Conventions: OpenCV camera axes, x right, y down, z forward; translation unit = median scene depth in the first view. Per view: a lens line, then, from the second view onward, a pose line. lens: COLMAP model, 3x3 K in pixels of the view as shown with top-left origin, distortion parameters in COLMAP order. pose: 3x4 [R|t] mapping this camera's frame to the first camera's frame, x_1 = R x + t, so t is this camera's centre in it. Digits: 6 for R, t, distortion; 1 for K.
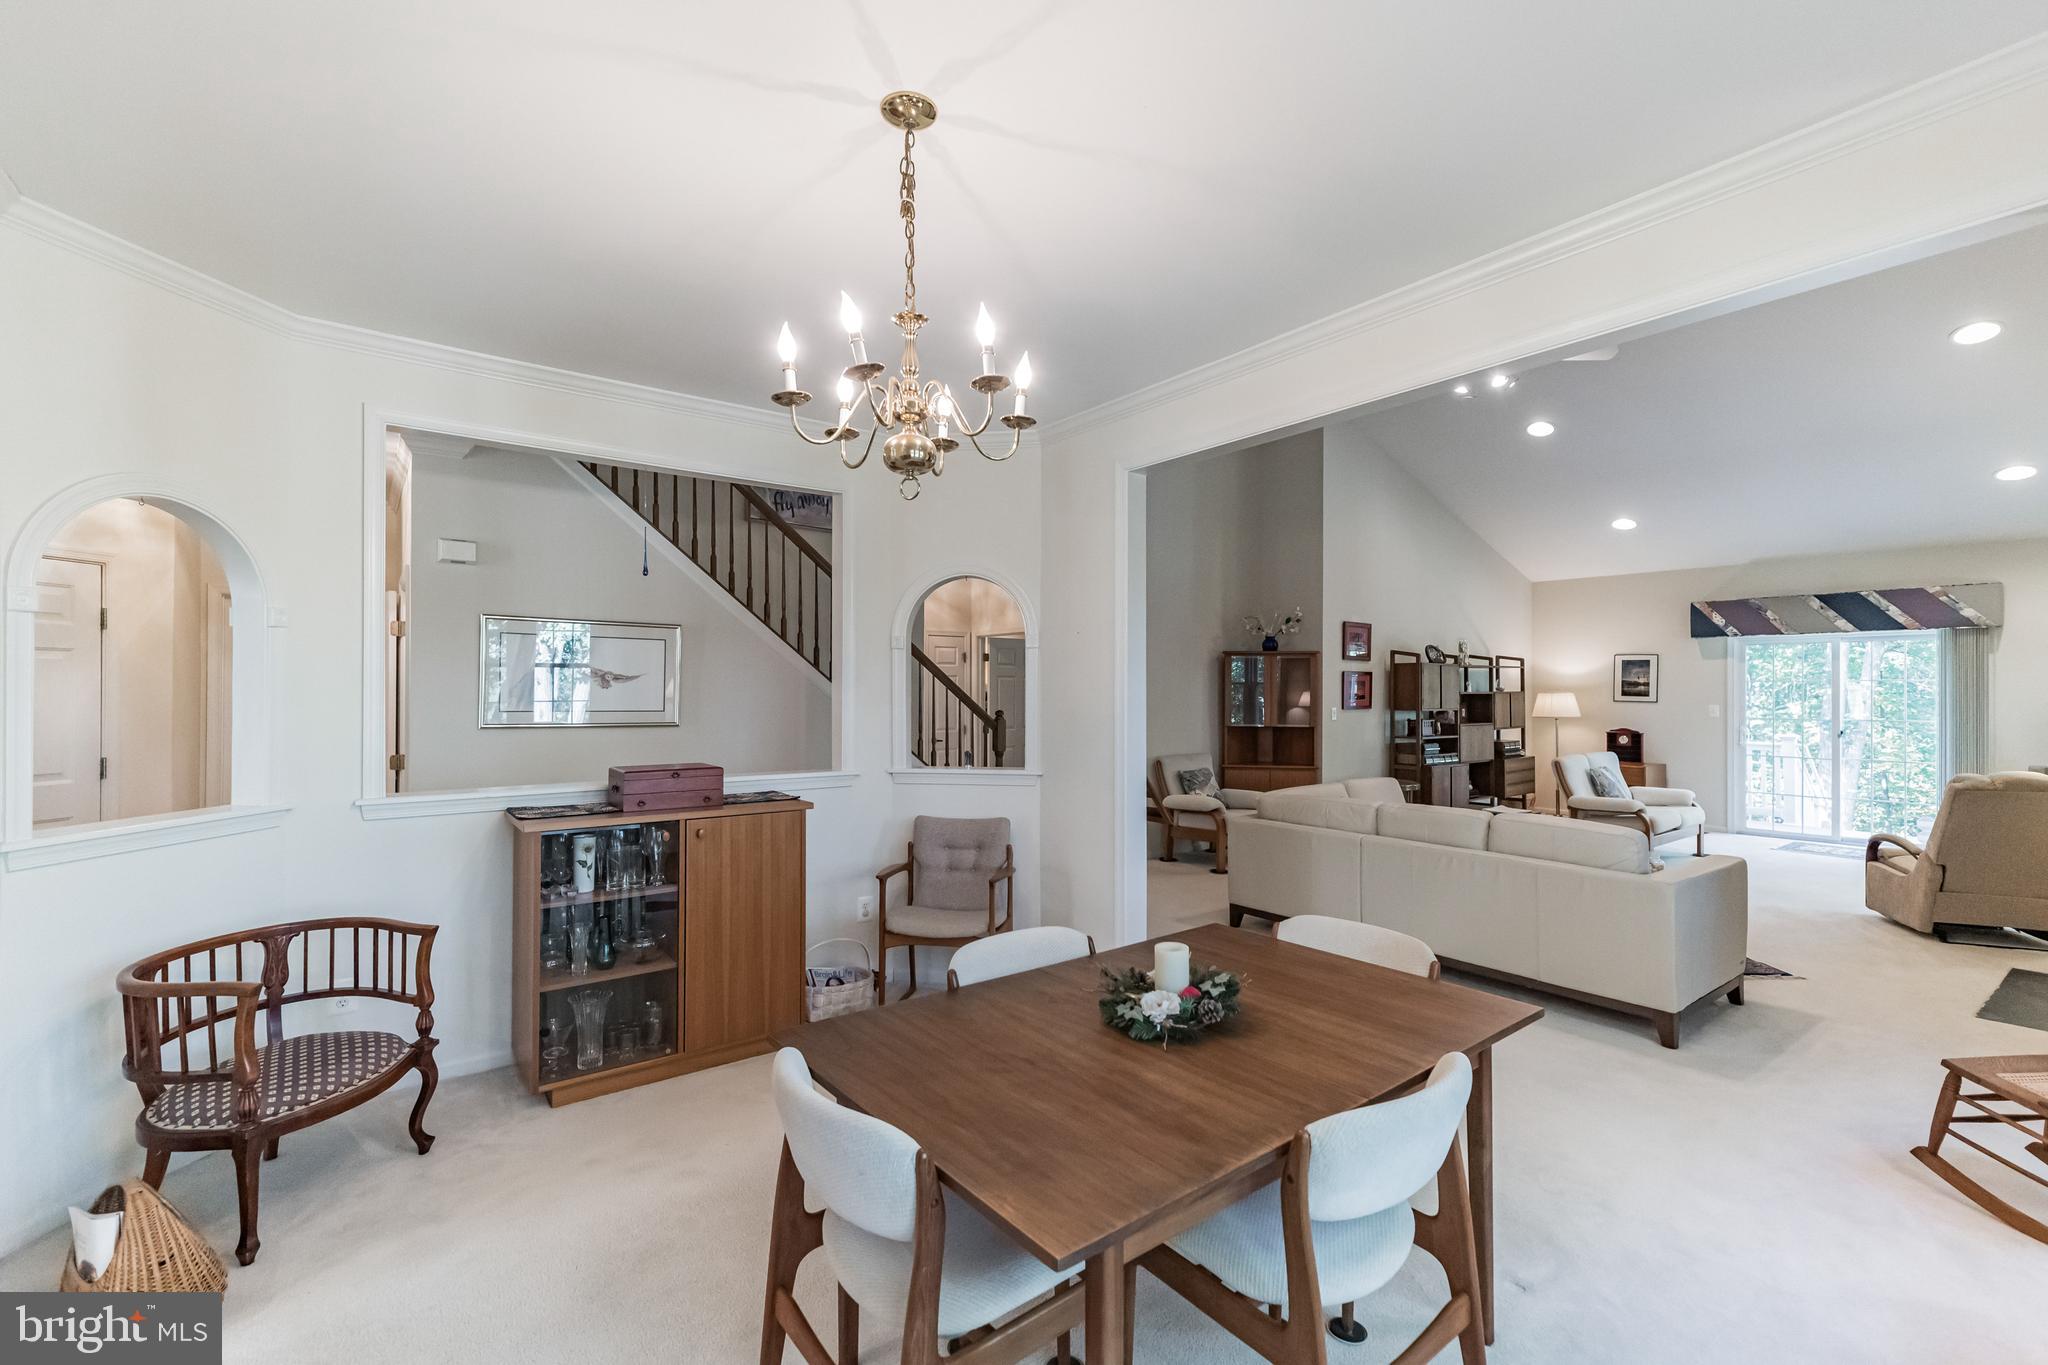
lens RADIAL K [[893.0, 0, 1021.0], [0, 893.0, 688.1], [0, 0, 1]] dist [0.007930, -0.000512]
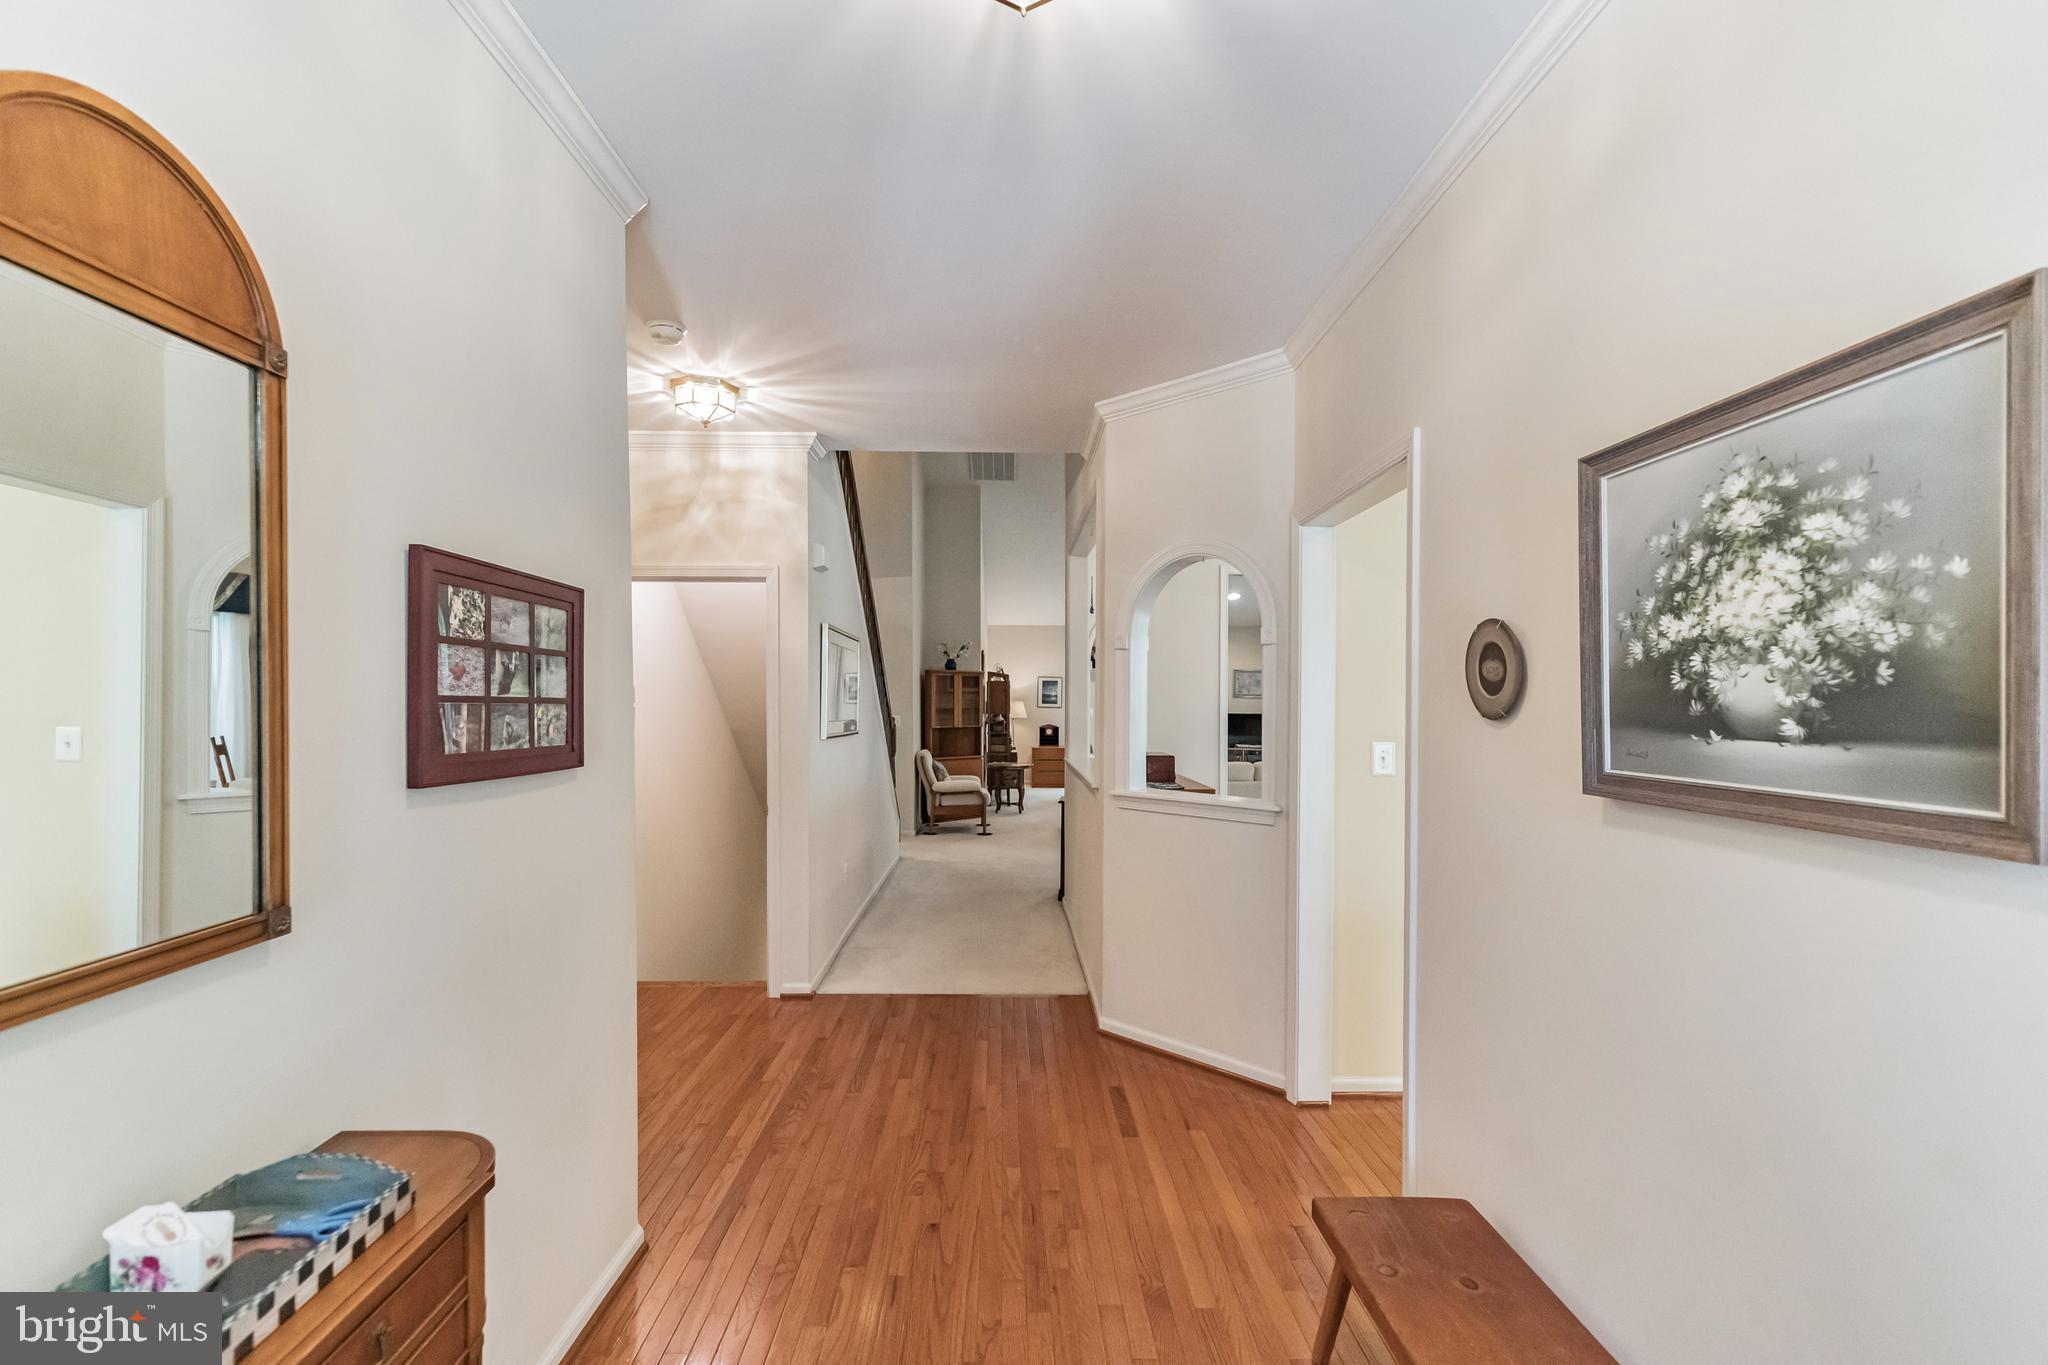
lens RADIAL K [[893.0, 0, 987.8], [0, 893.0, 701.0], [0, 0, 1]] dist [0.007930, -0.000512]
pose [[0.619710, -0.000817, 0.784831, -0.690342], [-0.003584, 0.999986, 0.003871, -0.001868], [-0.784823, -0.005212, 0.619698, 0.120713]]
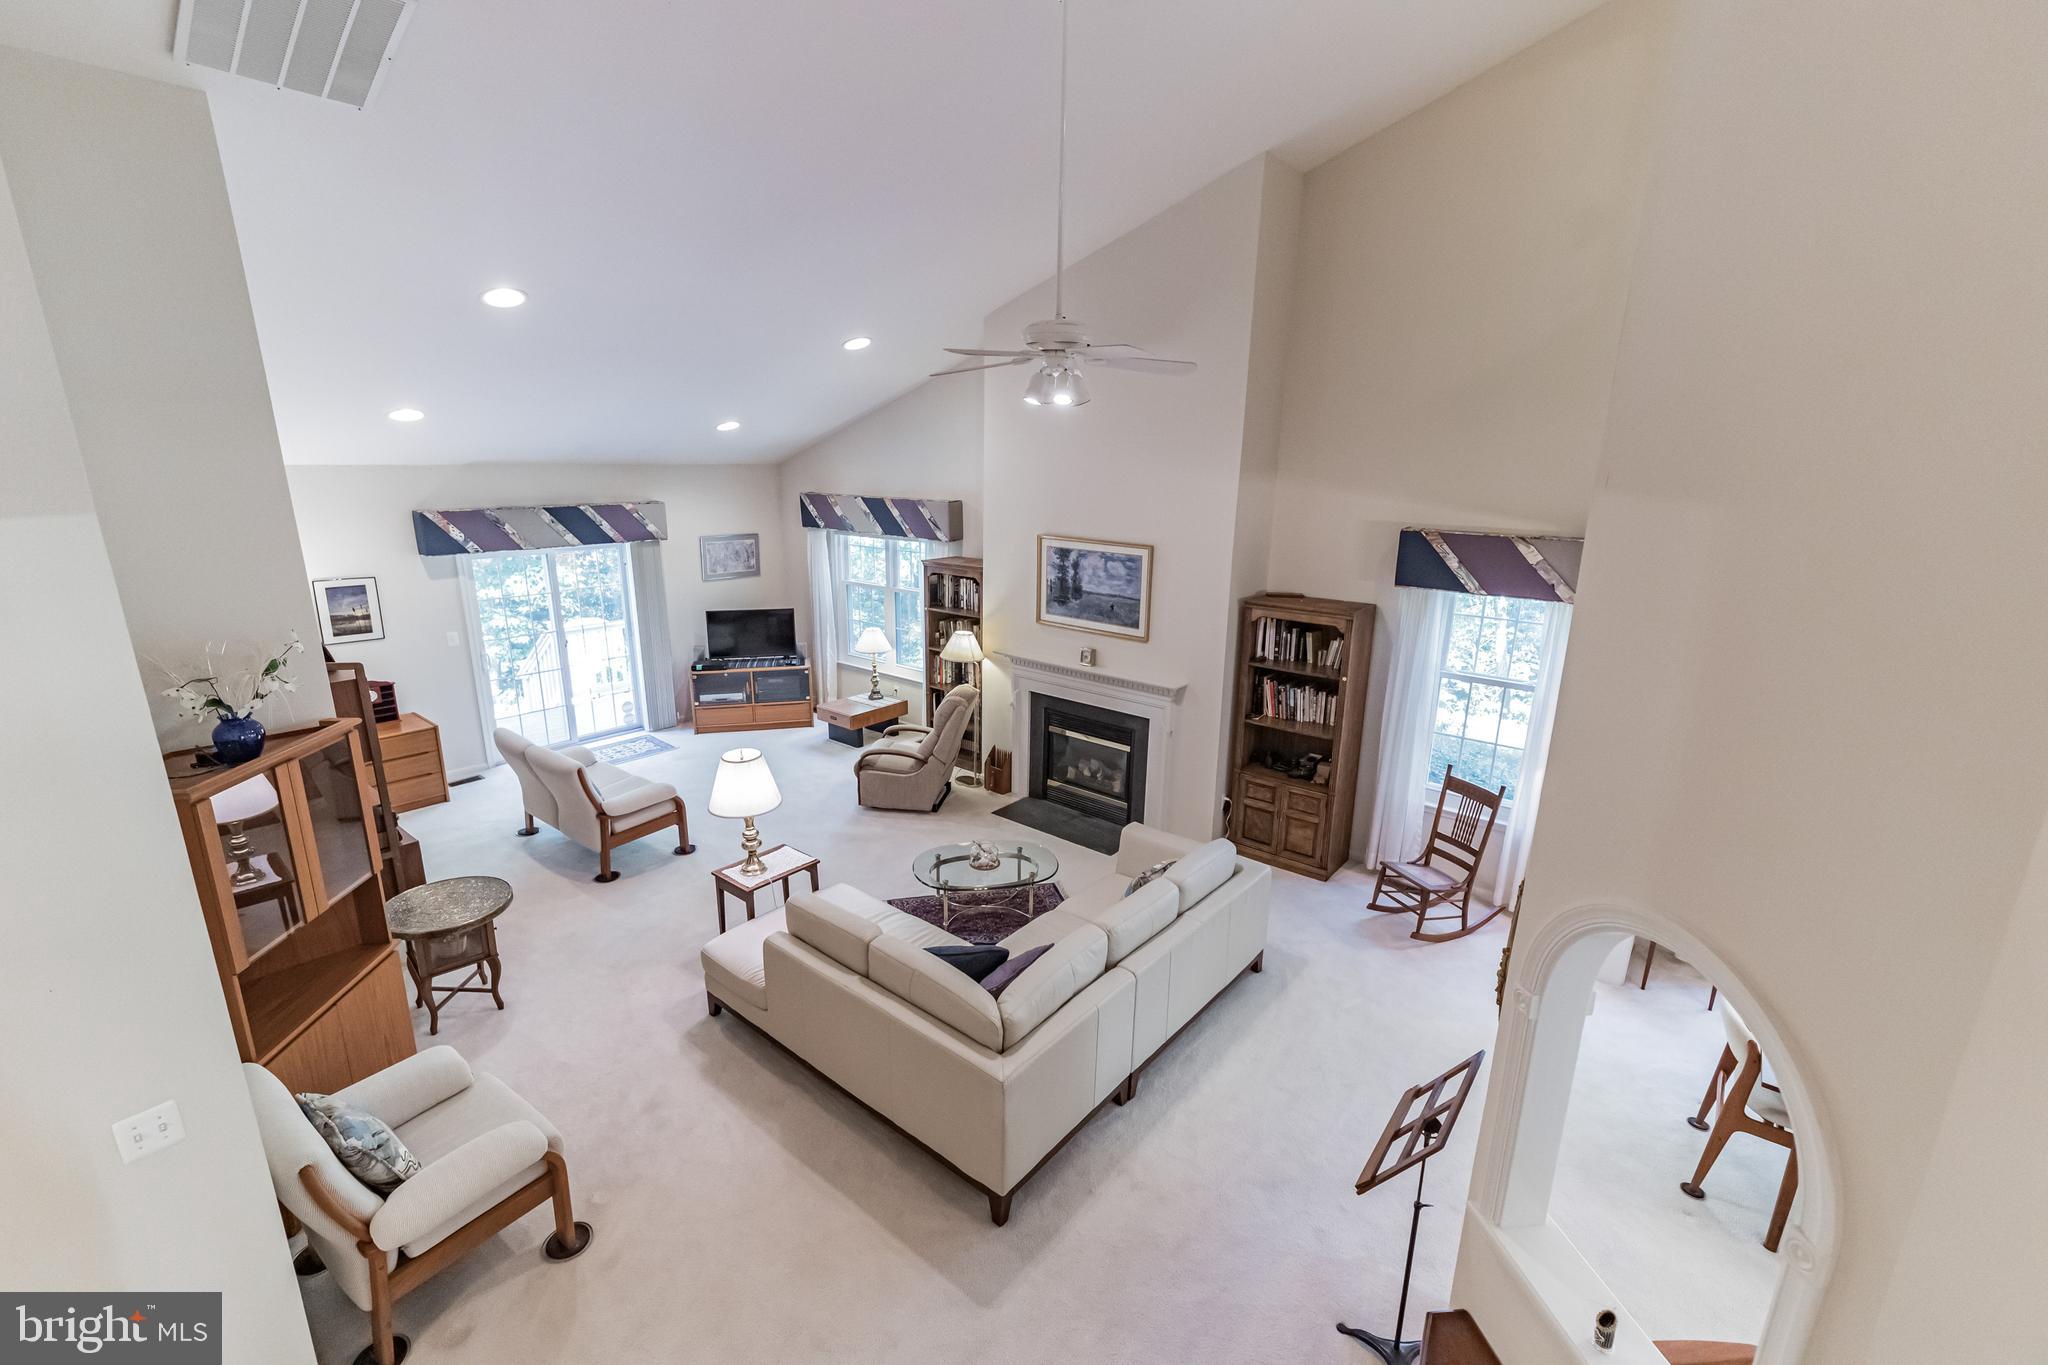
lens RADIAL K [[893.0, 0, 1035.3], [0, 893.0, 675.0], [0, 0, 1]] dist [0.007930, -0.000512]
pose [[-0.239029, -0.246194, 0.939284, -0.176249], [-0.018896, 0.968320, 0.248996, -0.172136], [-0.970829, 0.041768, -0.236108, 0.697772]]
